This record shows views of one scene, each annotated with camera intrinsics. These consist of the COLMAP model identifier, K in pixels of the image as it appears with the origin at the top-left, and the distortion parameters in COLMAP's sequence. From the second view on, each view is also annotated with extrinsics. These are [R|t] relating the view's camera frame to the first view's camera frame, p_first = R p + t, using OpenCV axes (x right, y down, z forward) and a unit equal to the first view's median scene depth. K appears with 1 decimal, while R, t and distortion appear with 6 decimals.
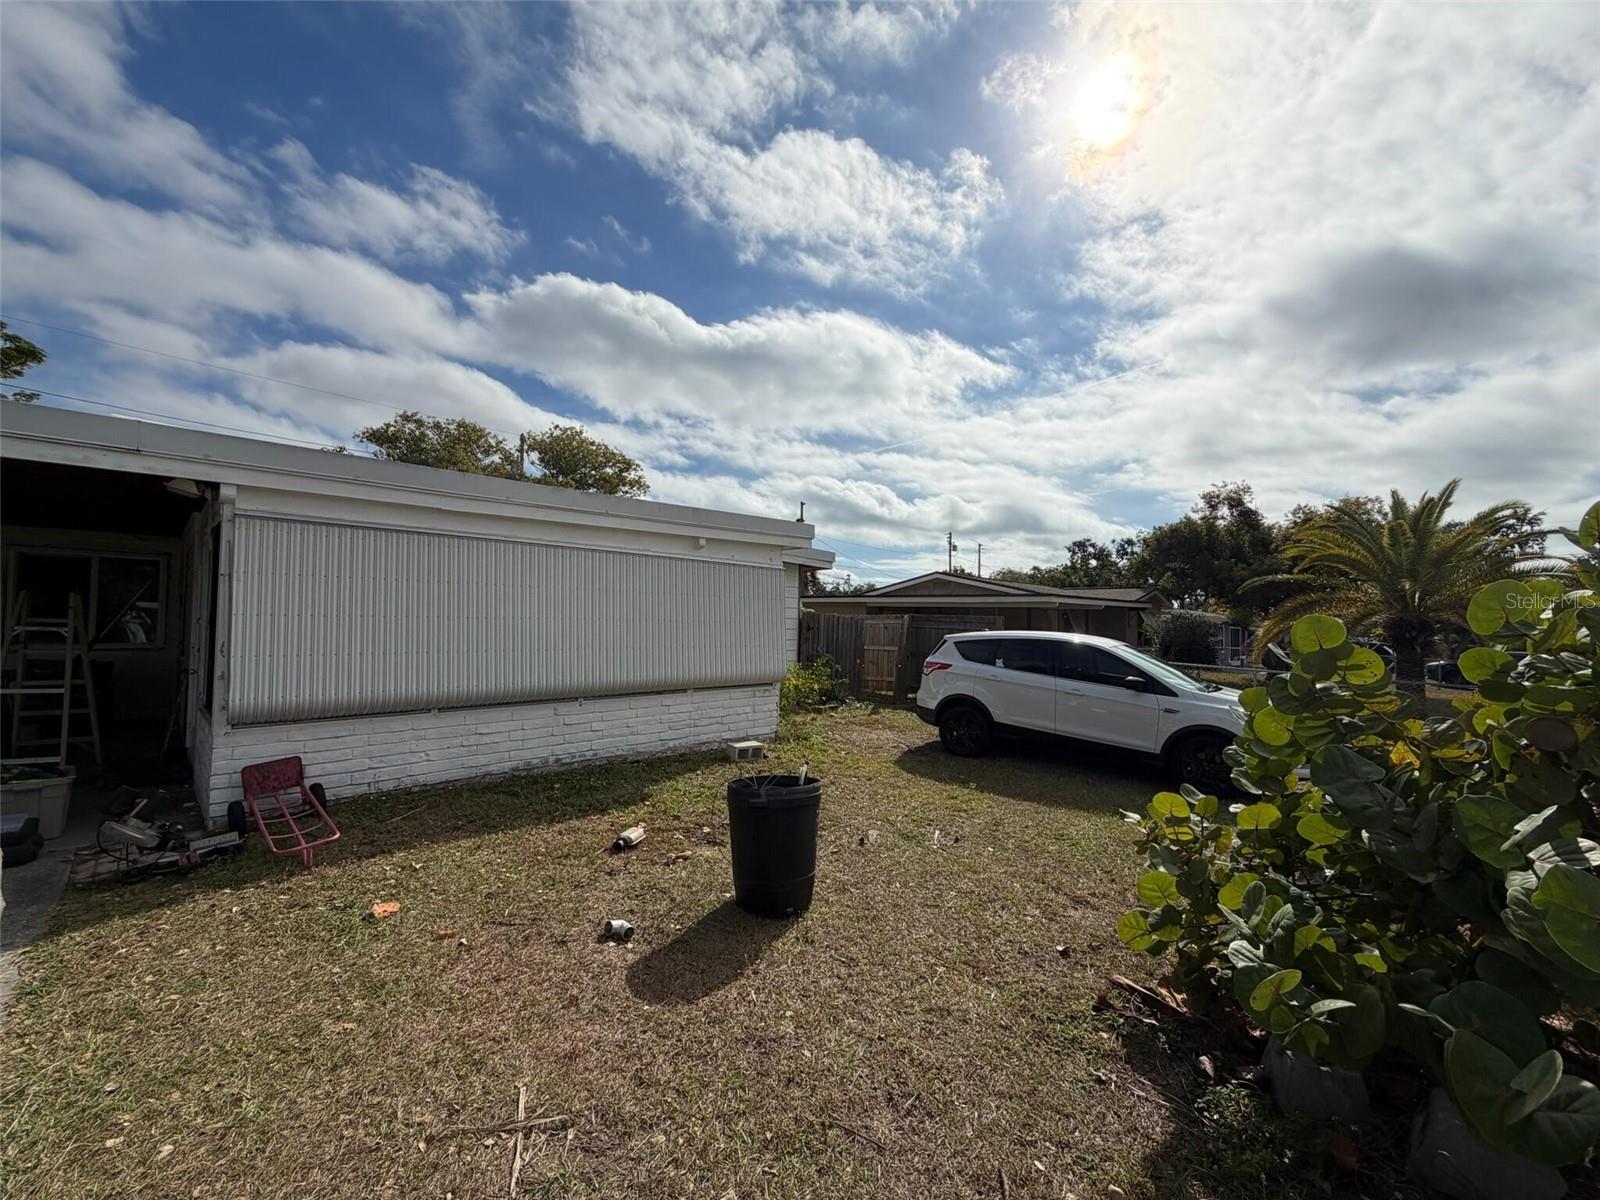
lens RADIAL K [[637.6, 0, 797.0], [0, 637.6, 592.0], [0, 0, 1]] dist [-0.003073, 0.000568]
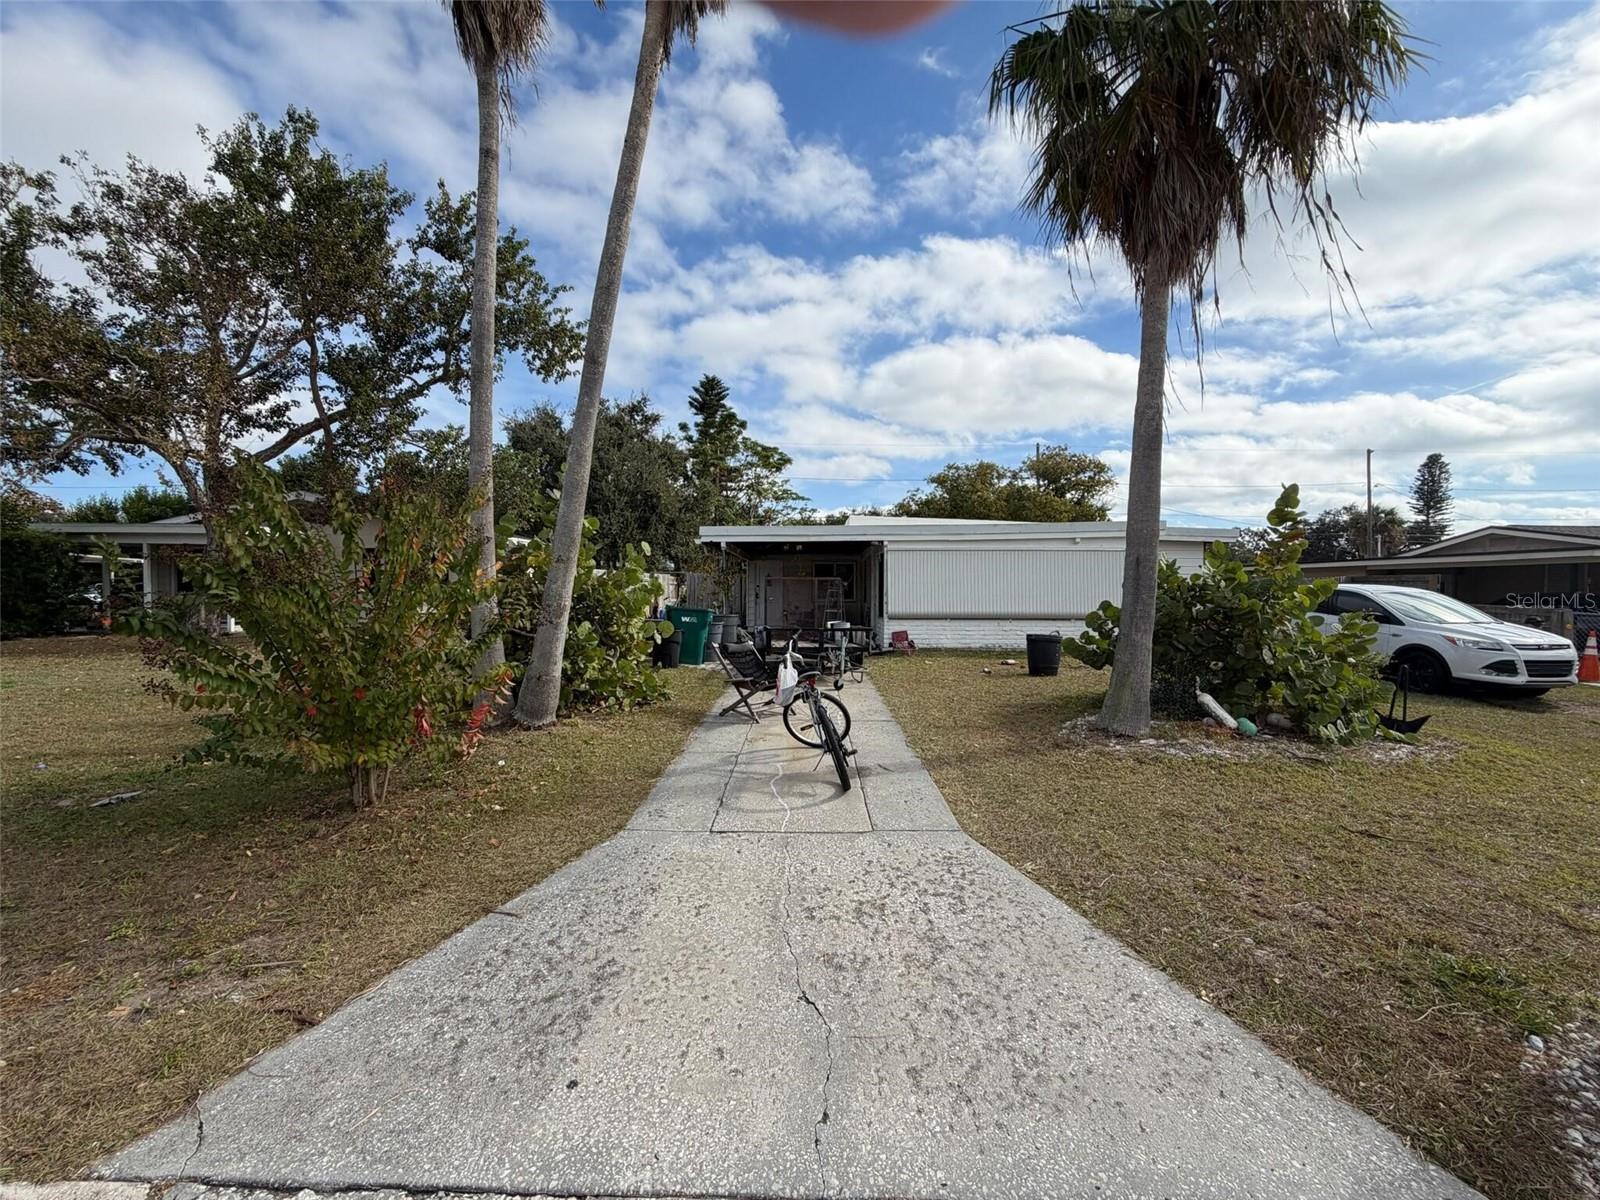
lens RADIAL K [[645.8, 0, 800.0], [0, 645.8, 600.0], [0, 0, 1]] dist [-0.000213, -0.000121]
pose [[0.685640, -0.009970, -0.727872, 0.642289], [0.043980, 0.998647, 0.027749, 0.007723], [0.726611, -0.051038, 0.685151, -0.852183]]
